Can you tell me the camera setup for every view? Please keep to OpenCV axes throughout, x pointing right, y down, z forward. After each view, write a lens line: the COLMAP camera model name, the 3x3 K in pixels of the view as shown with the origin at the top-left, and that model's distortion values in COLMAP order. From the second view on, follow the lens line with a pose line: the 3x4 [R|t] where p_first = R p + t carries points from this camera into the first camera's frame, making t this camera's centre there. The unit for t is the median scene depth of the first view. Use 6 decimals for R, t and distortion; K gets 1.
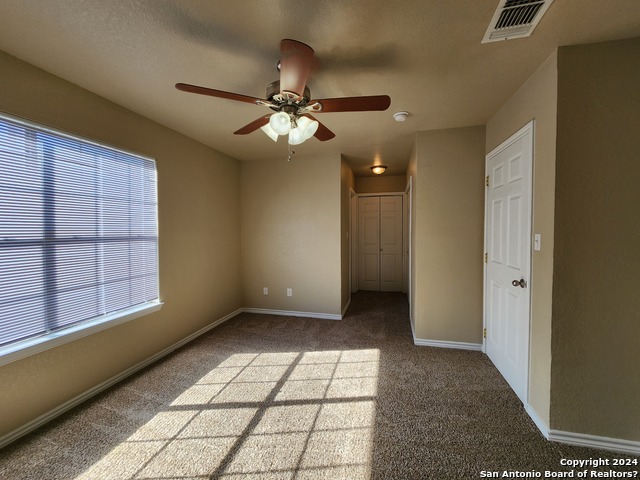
lens RADIAL K [[260.0, 0, 325.4], [0, 260.0, 236.7], [0, 0, 1]] dist [-0.000886, -0.000561]
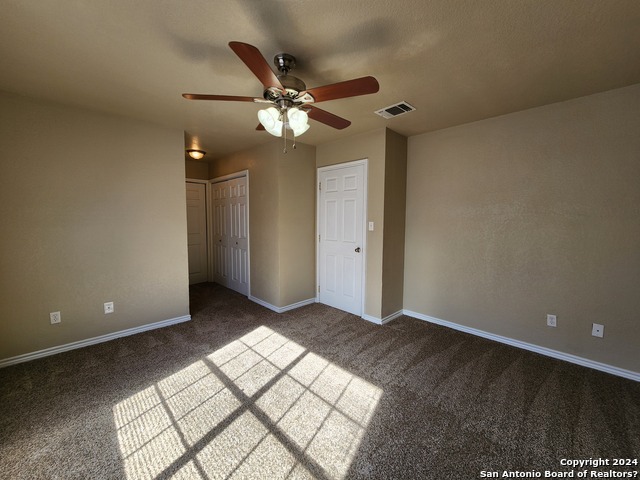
lens RADIAL K [[260.0, 0, 325.4], [0, 260.0, 236.7], [0, 0, 1]] dist [-0.000886, -0.000561]
pose [[0.521937, -0.056204, 0.851130, -0.724532], [0.020620, 0.998367, 0.053282, -0.006243], [-0.852734, -0.010259, 0.522244, 0.230852]]
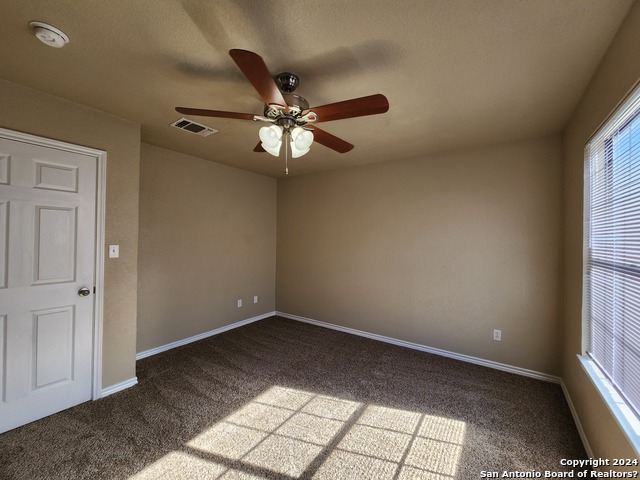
lens RADIAL K [[260.0, 0, 325.4], [0, 260.0, 236.7], [0, 0, 1]] dist [-0.000886, -0.000561]
pose [[-0.936034, -0.006893, 0.351842, -0.465586], [0.001373, 0.999729, 0.023238, -0.061271], [-0.351907, 0.022235, -0.935771, 1.397083]]
